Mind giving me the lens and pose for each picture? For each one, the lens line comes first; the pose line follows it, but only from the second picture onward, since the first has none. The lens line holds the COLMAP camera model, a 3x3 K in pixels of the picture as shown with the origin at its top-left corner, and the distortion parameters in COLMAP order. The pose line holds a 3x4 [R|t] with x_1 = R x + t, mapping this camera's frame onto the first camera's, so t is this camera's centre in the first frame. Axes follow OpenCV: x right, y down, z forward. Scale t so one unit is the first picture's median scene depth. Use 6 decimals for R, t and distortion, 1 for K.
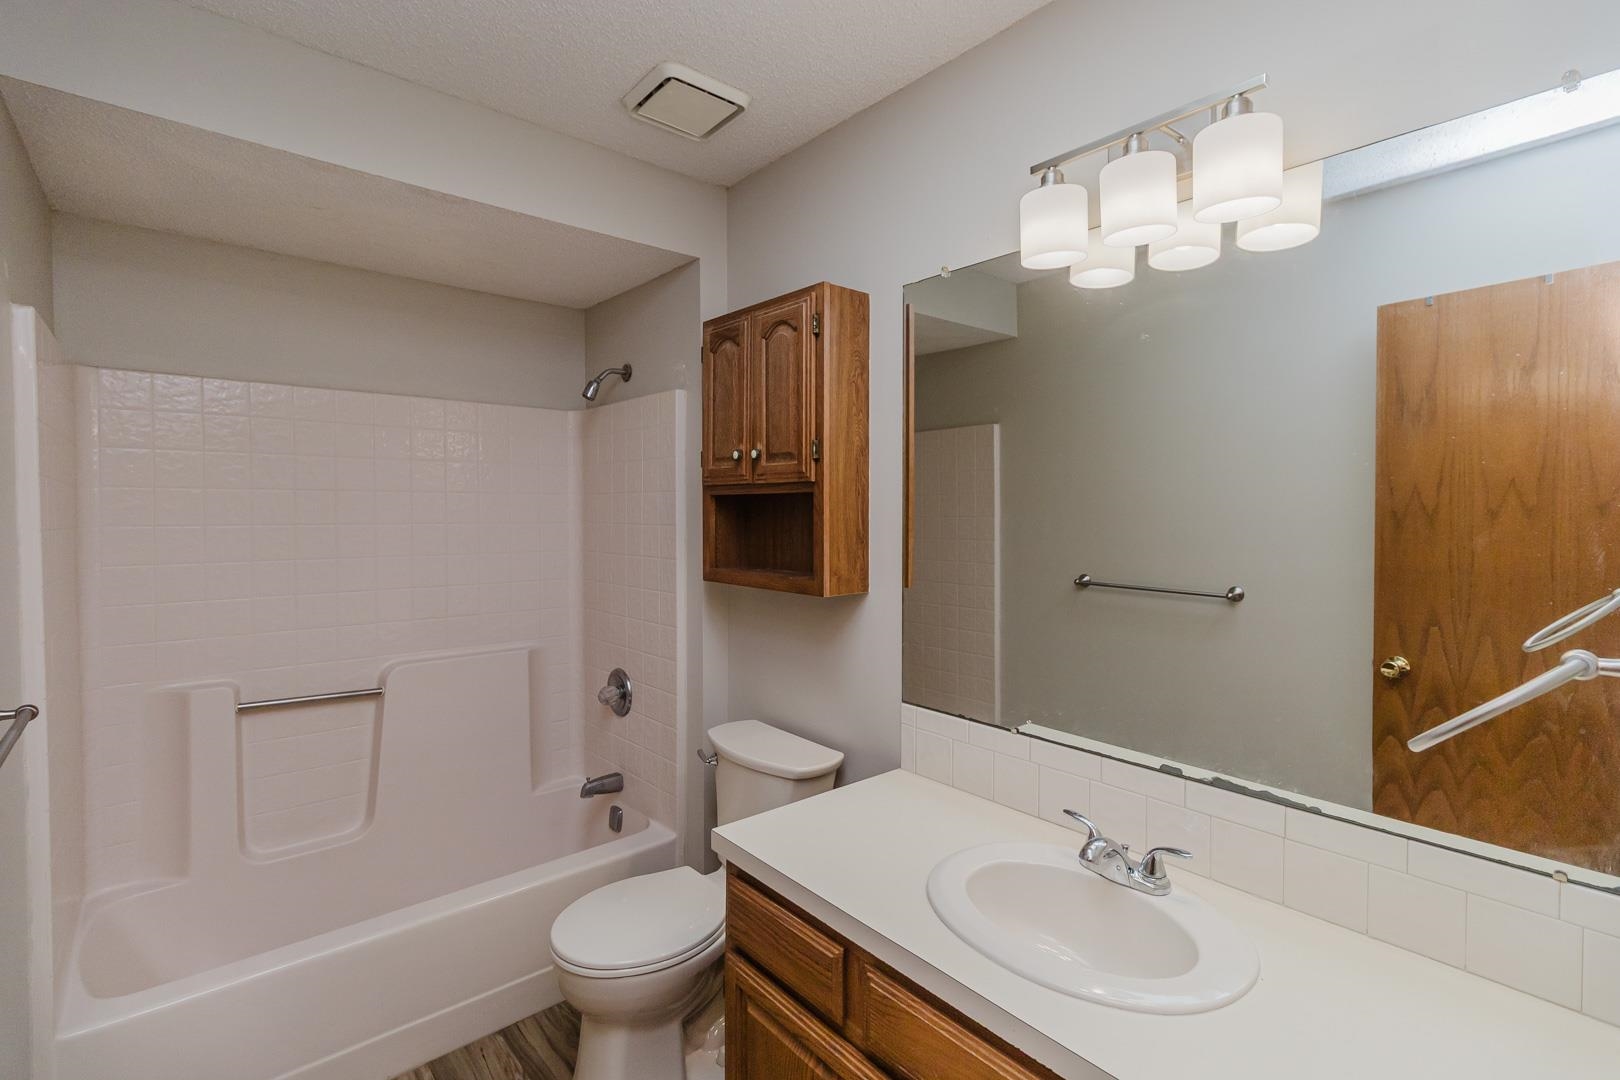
lens RADIAL K [[747.1, 0, 804.9], [0, 747.1, 522.8], [0, 0, 1]] dist [-0.001695, -0.000485]
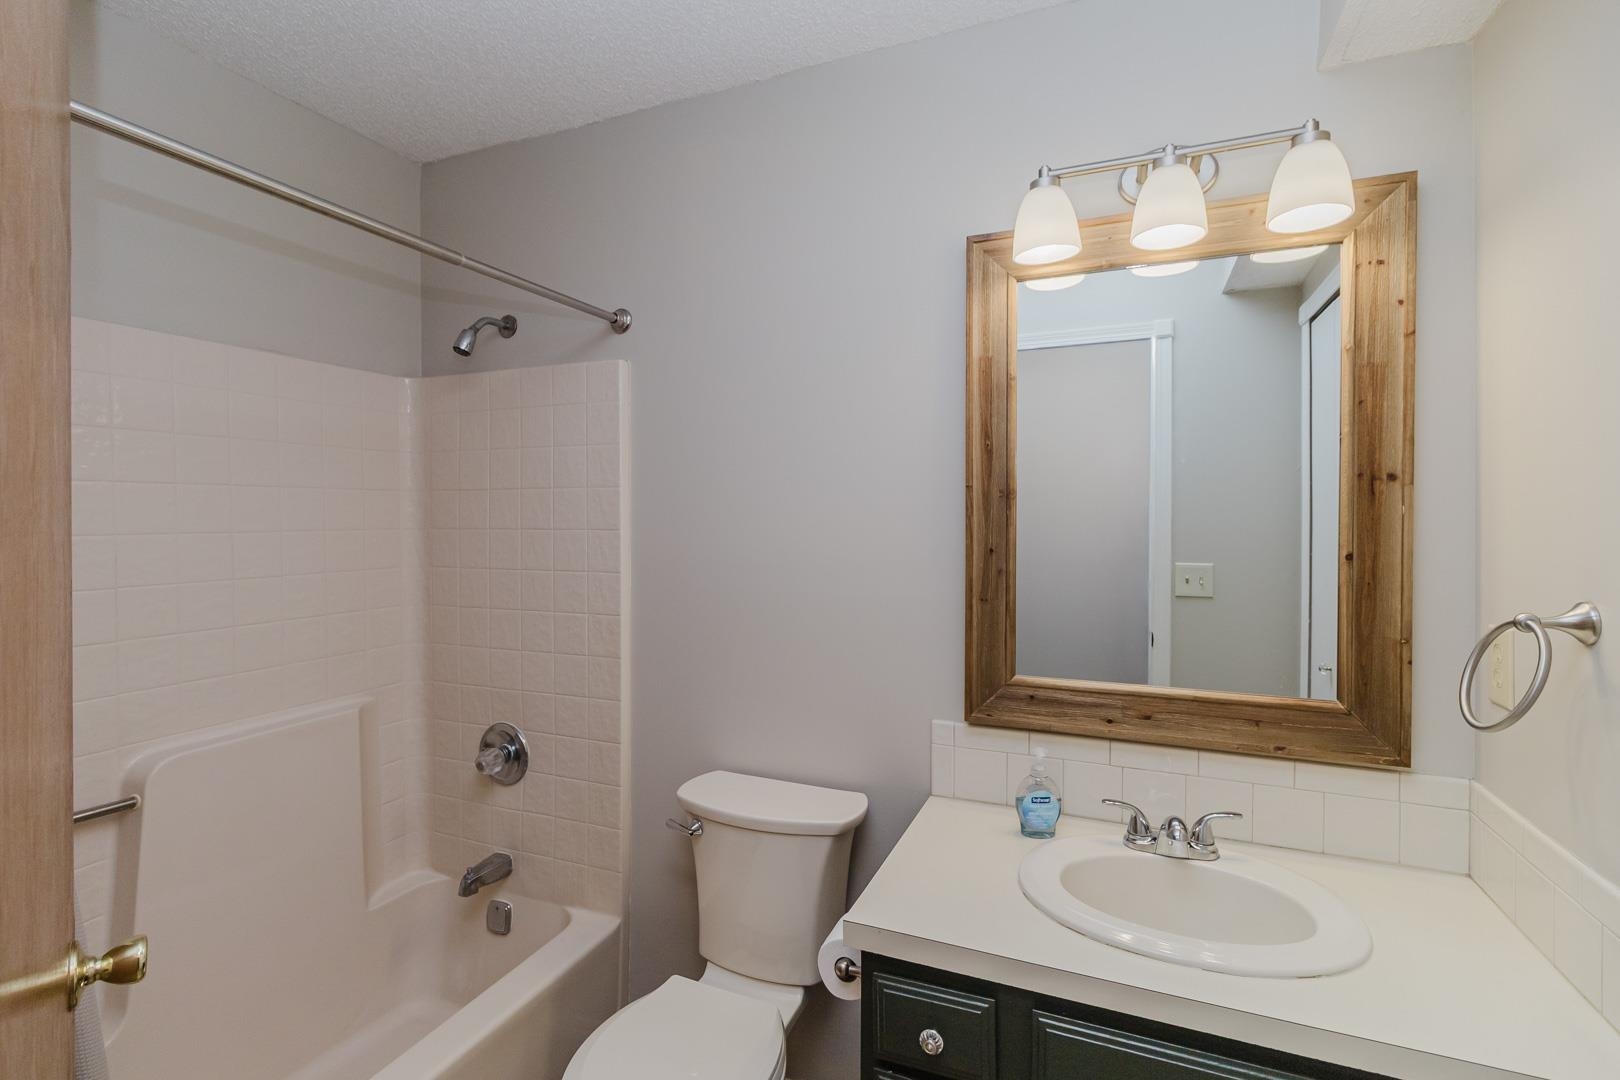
lens RADIAL K [[747.1, 0, 804.9], [0, 747.1, 522.8], [0, 0, 1]] dist [-0.001695, -0.000485]
pose [[0.892477, -0.008858, 0.451005, -0.329006], [0.012737, 0.999903, -0.005565, 0.007905], [-0.450912, 0.010711, 0.892504, 0.198655]]
